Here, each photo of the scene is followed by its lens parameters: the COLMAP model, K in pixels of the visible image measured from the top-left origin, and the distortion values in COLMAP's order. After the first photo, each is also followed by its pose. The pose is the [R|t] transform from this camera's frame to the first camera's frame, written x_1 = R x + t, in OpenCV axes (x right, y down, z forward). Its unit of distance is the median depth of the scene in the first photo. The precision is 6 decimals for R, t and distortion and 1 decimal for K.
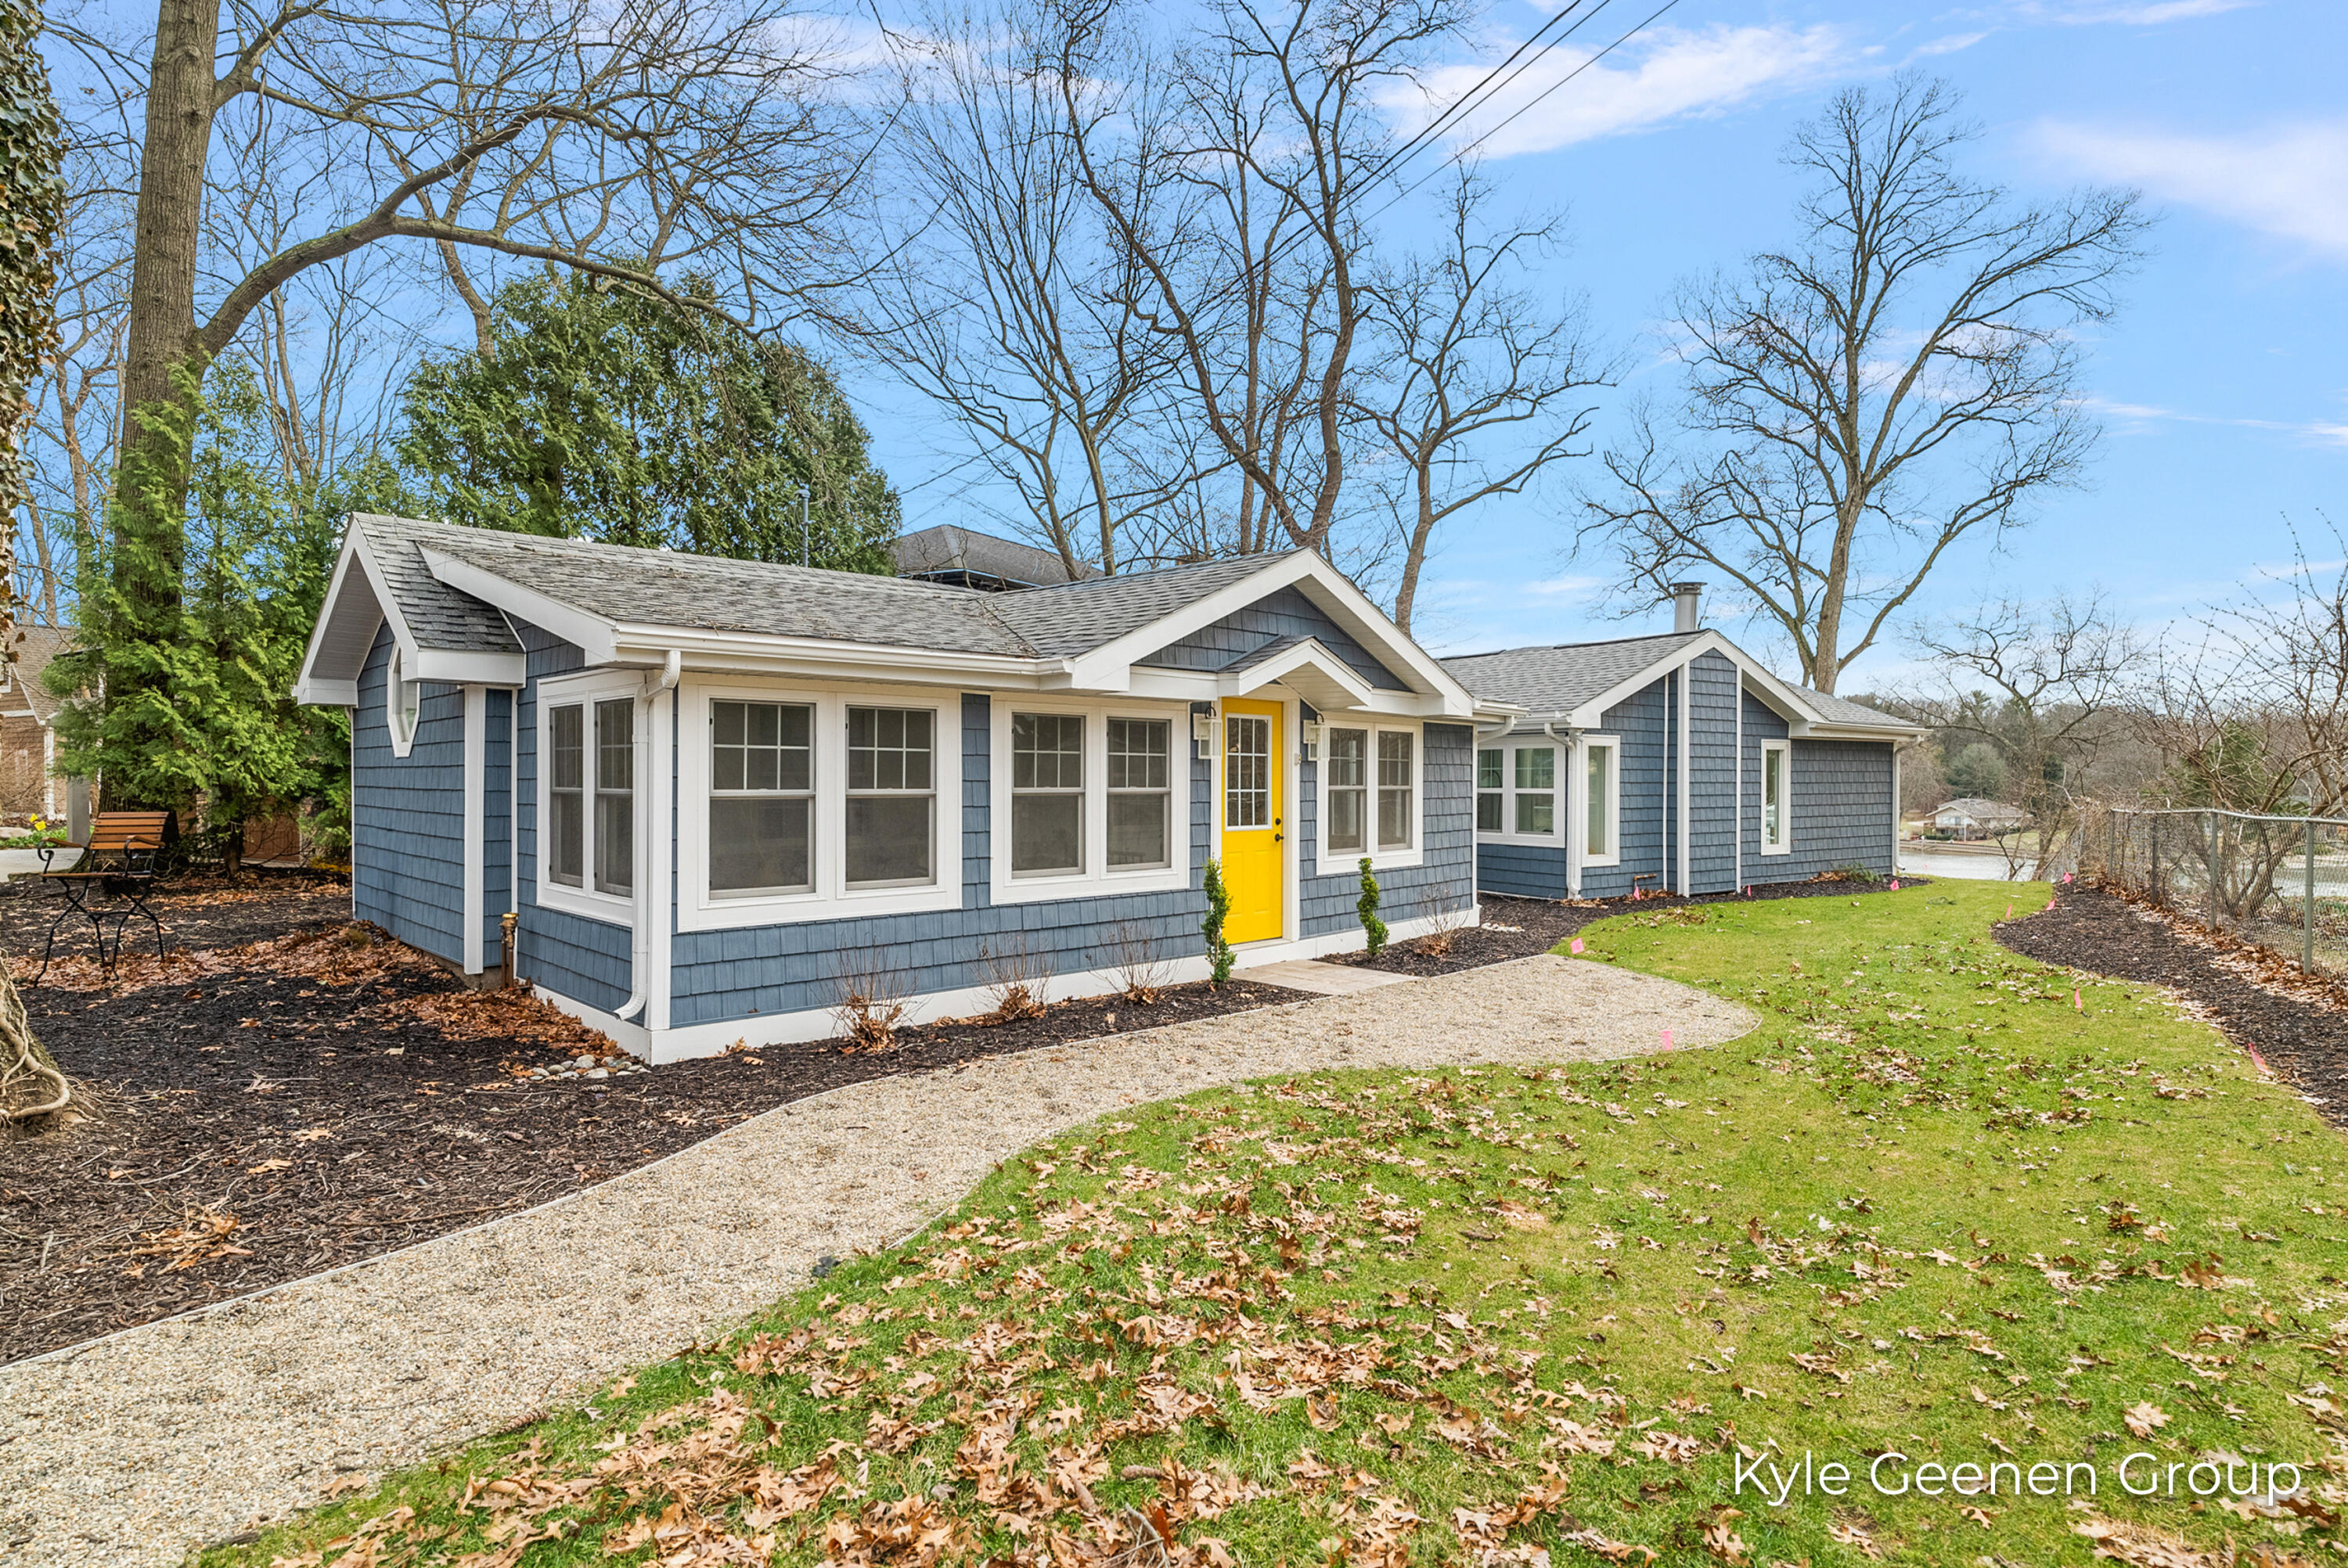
lens RADIAL K [[1193.4, 0, 1174.0], [0, 1193.4, 784.0], [0, 0, 1]] dist [-0.019517, 0.000012]
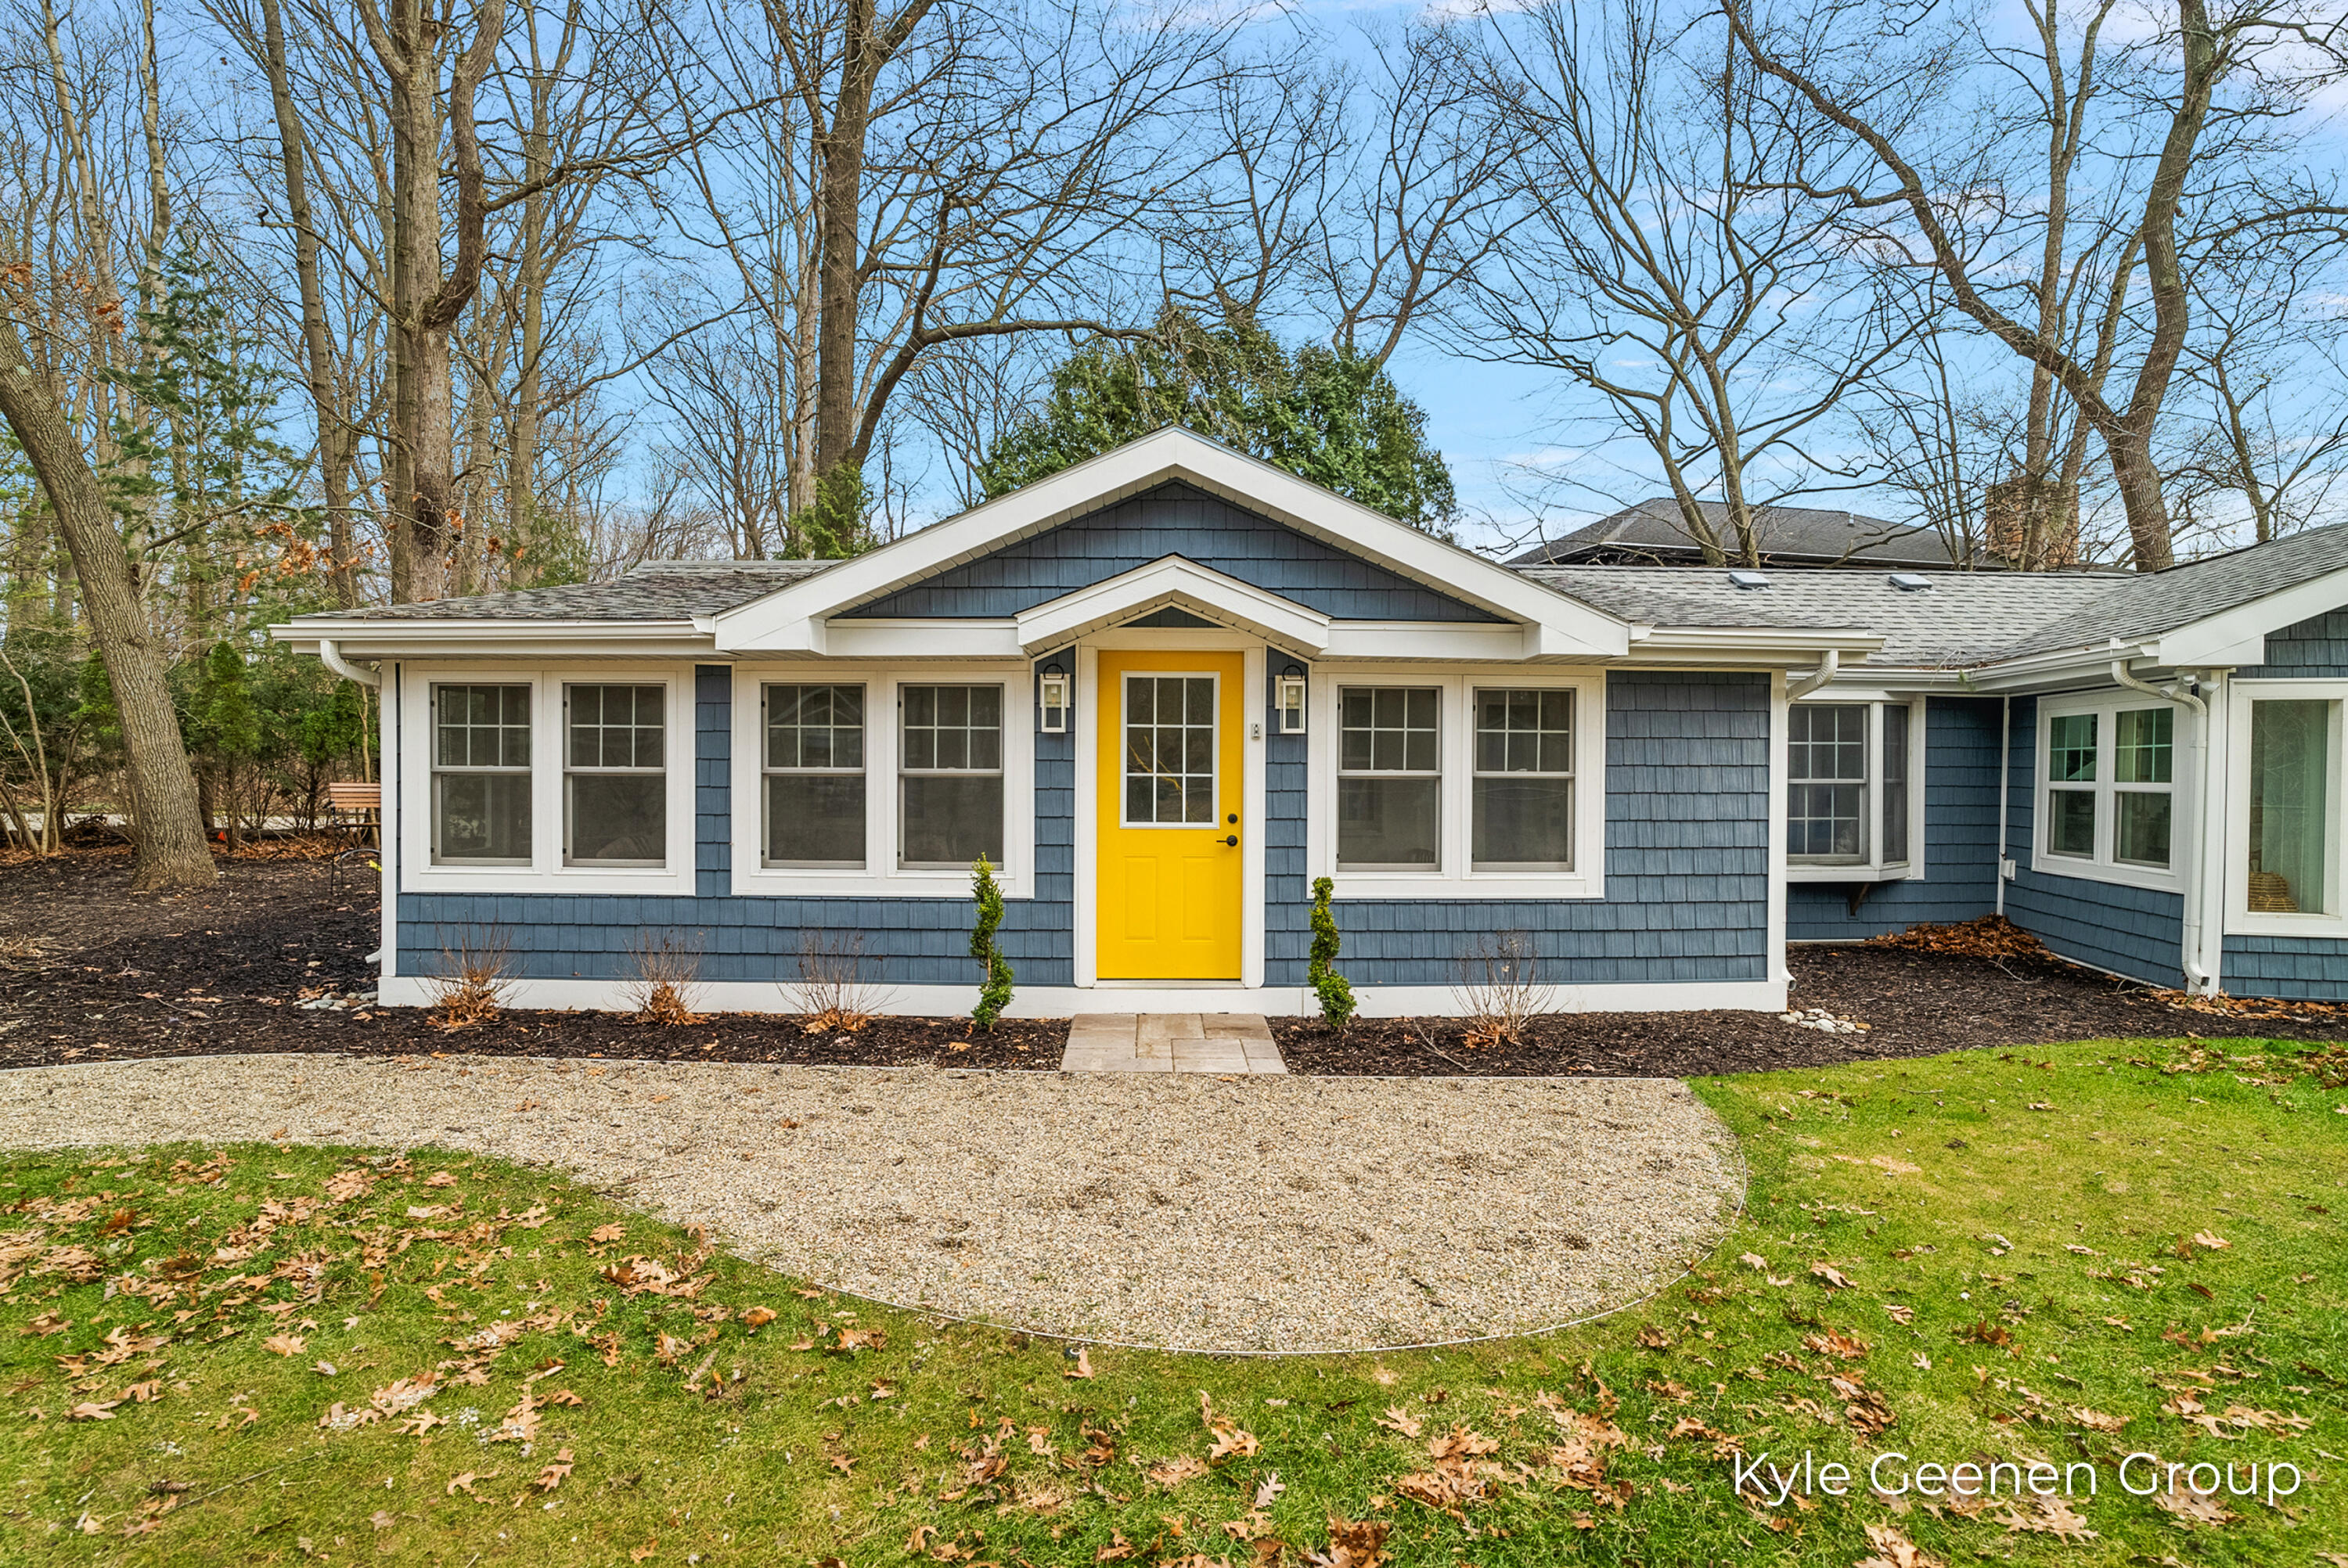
lens RADIAL K [[1084.1, 0, 1169.7], [0, 1084.1, 773.9], [0, 0, 1]] dist [-0.000609, 0.000621]
pose [[0.700602, 0.013169, -0.713431, 0.611434], [-0.008026, 0.999912, 0.010576, -0.002614], [0.713507, -0.001683, 0.700646, 0.600782]]
